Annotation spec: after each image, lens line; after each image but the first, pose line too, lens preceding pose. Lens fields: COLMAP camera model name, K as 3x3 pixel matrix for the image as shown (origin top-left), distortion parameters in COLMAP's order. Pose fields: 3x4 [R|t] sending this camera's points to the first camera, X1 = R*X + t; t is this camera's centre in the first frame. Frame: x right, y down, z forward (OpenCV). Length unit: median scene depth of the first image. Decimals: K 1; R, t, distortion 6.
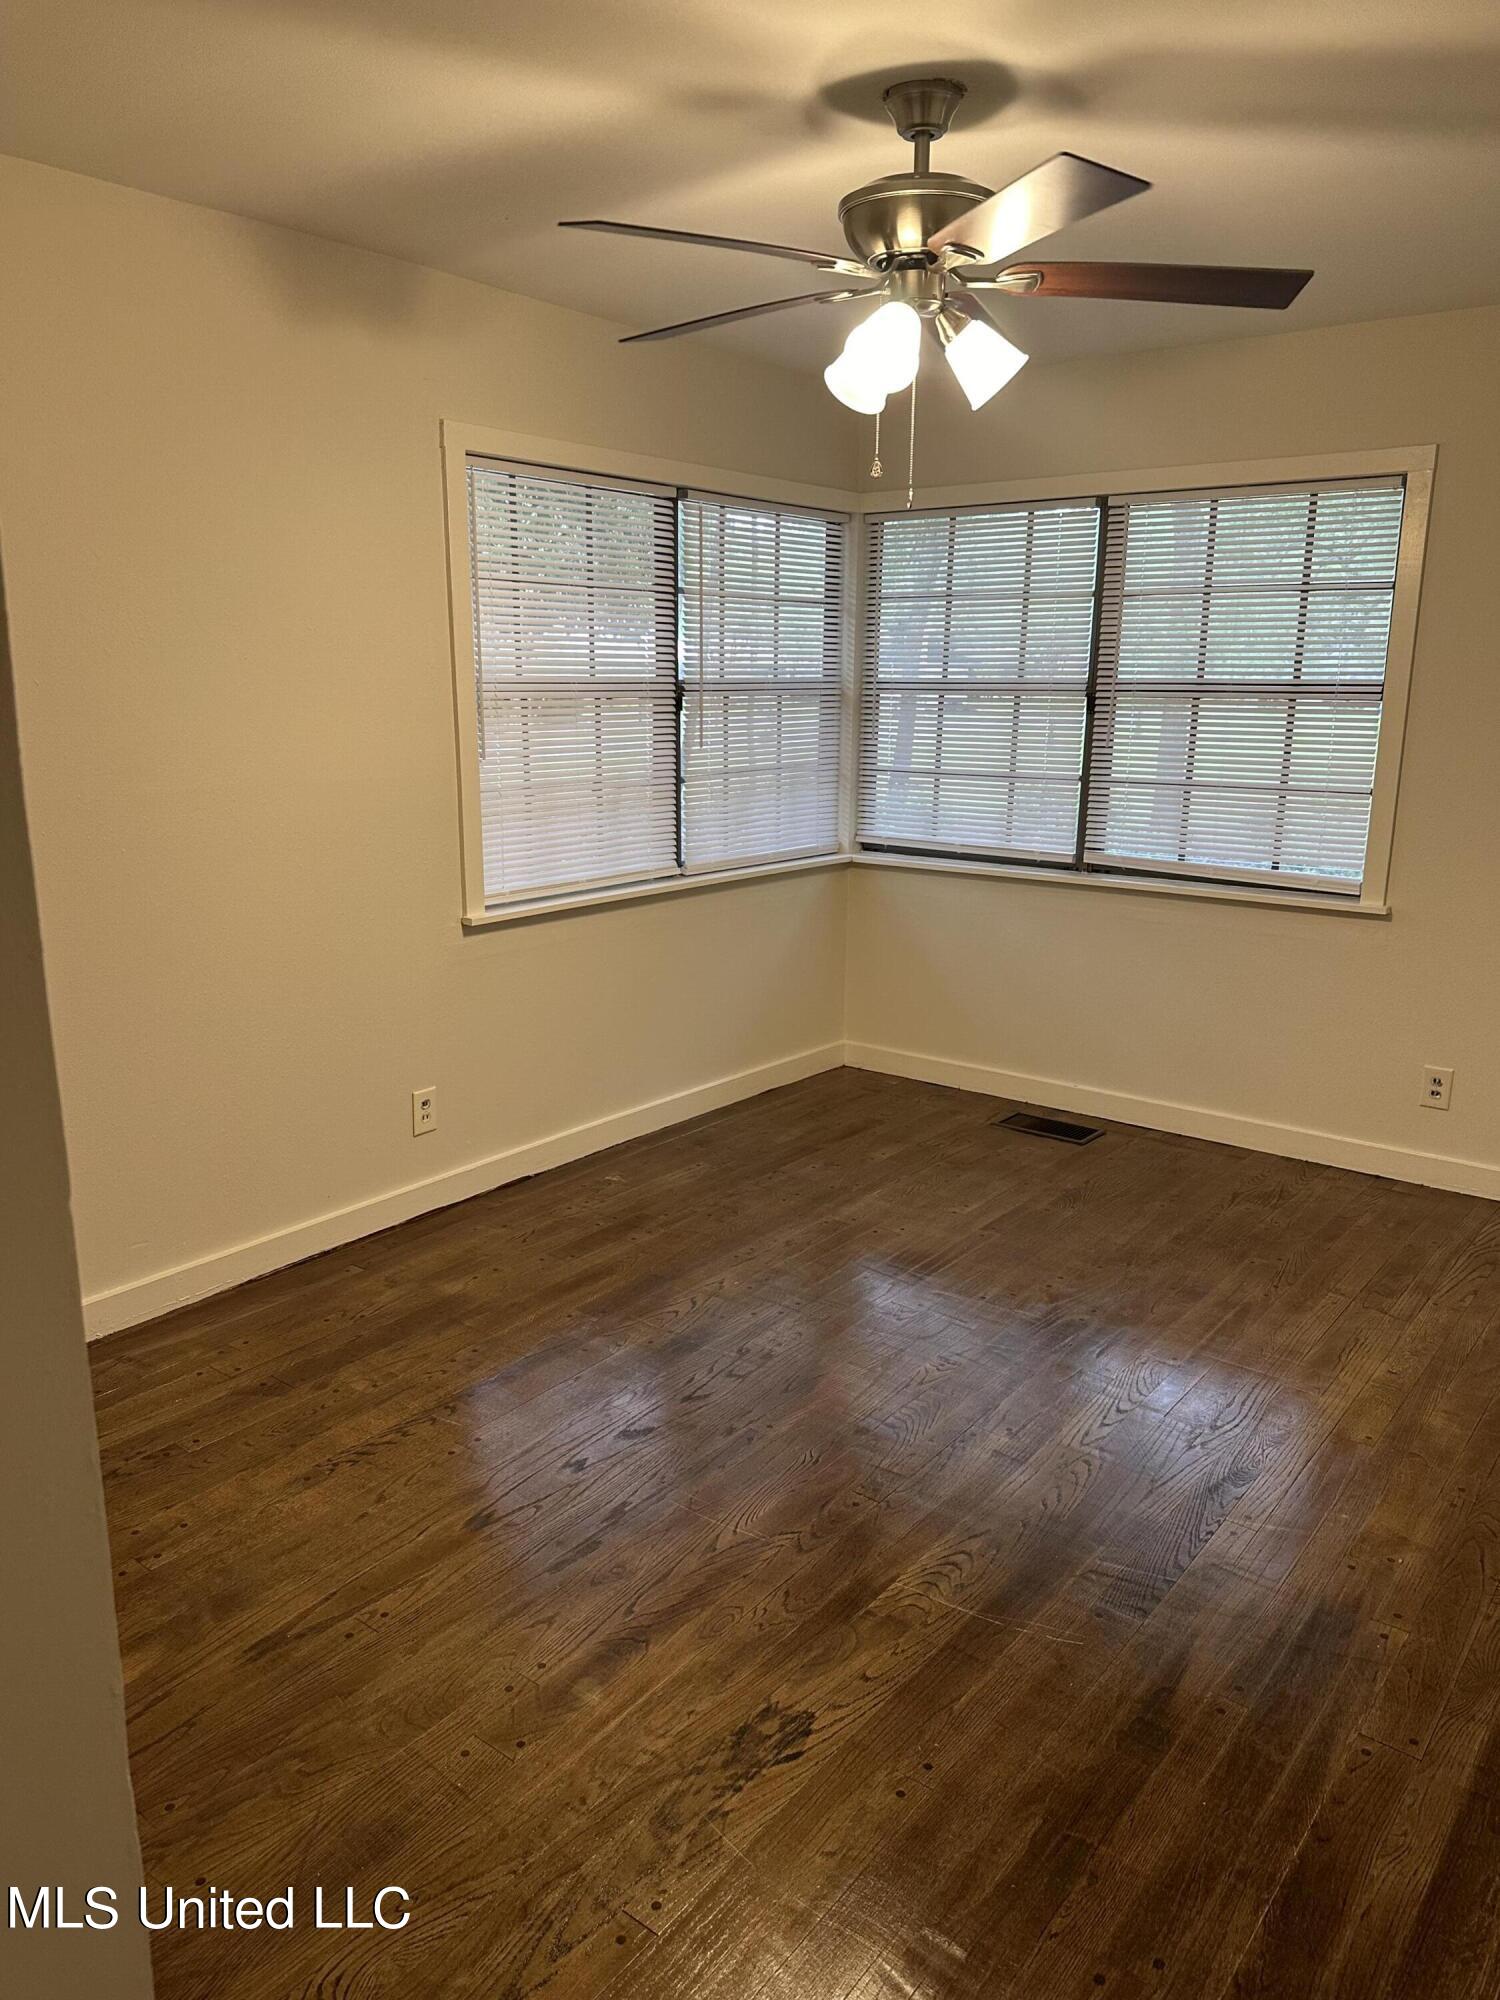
lens RADIAL K [[1394.0, 0, 750.0], [0, 1394.0, 1000.0], [0, 0, 1]] dist [-0.000966, -0.000433]
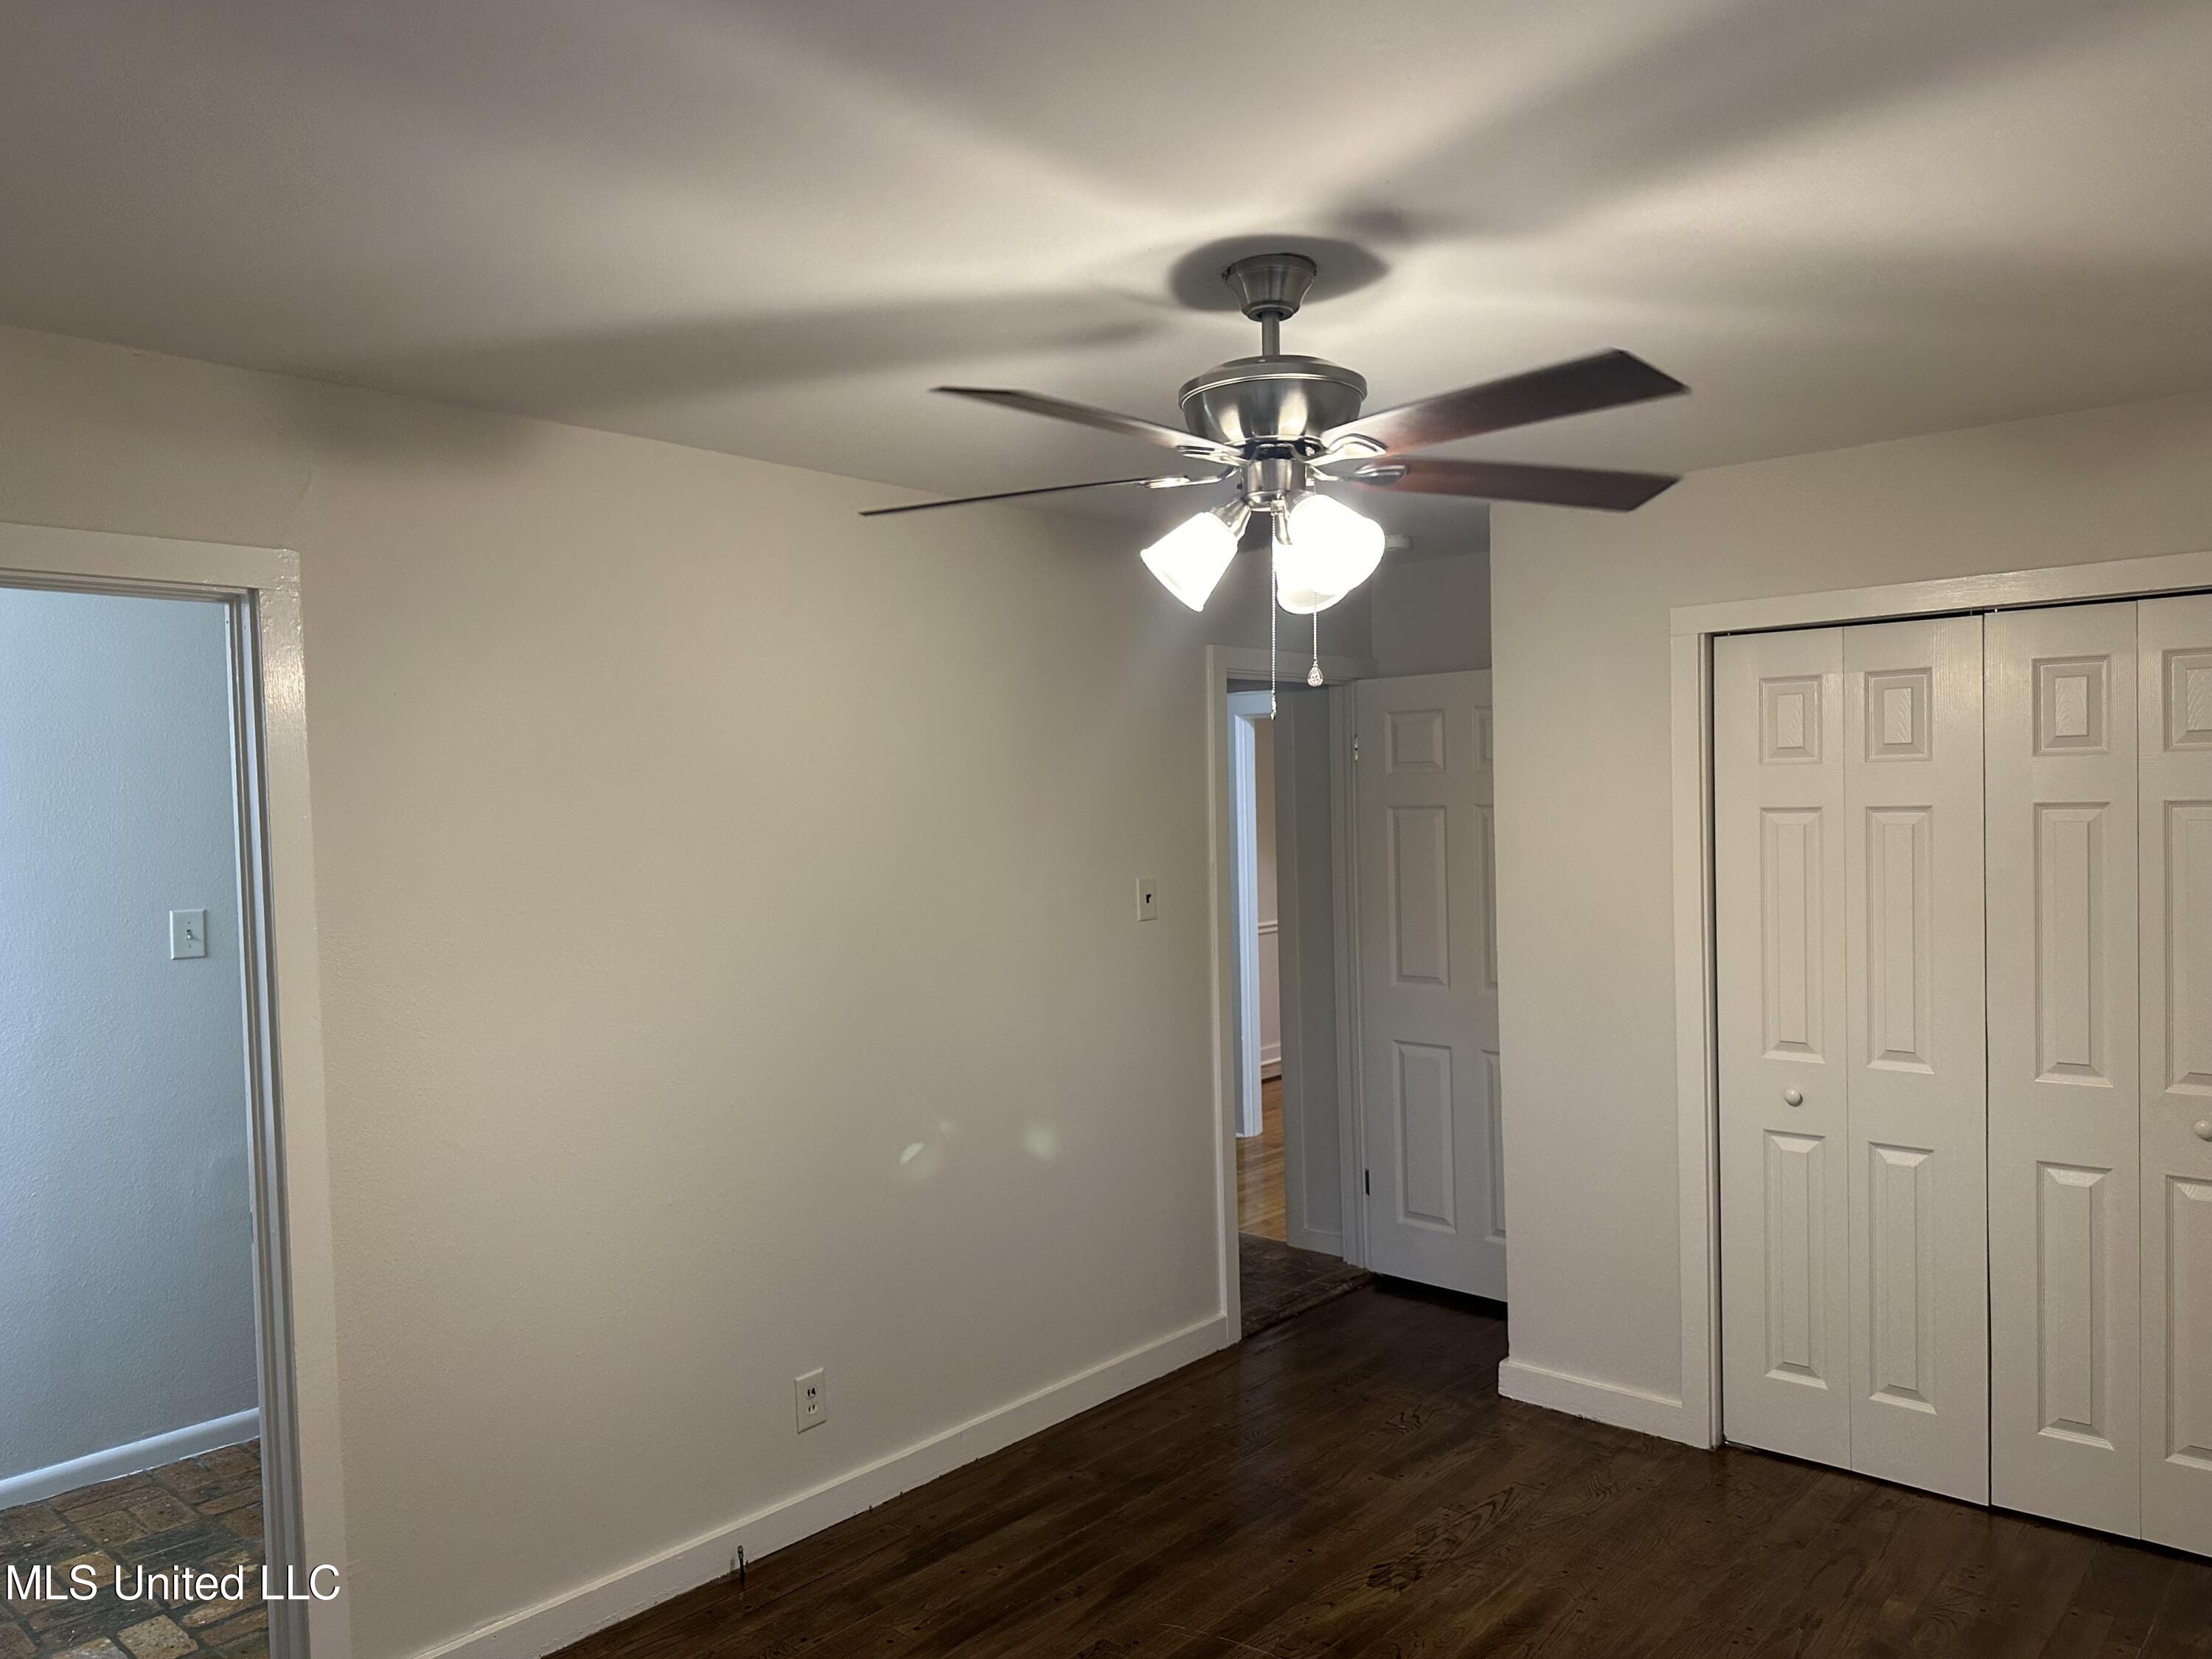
lens RADIAL K [[1541.8, 0, 1106.0], [0, 1541.8, 829.5], [0, 0, 1]] dist [-0.000966, -0.000433]
pose [[-0.997646, 0.008025, 0.068103, 0.202762], [0.025242, 0.966375, 0.255895, -0.656112], [-0.063760, 0.257012, -0.964303, 2.376847]]
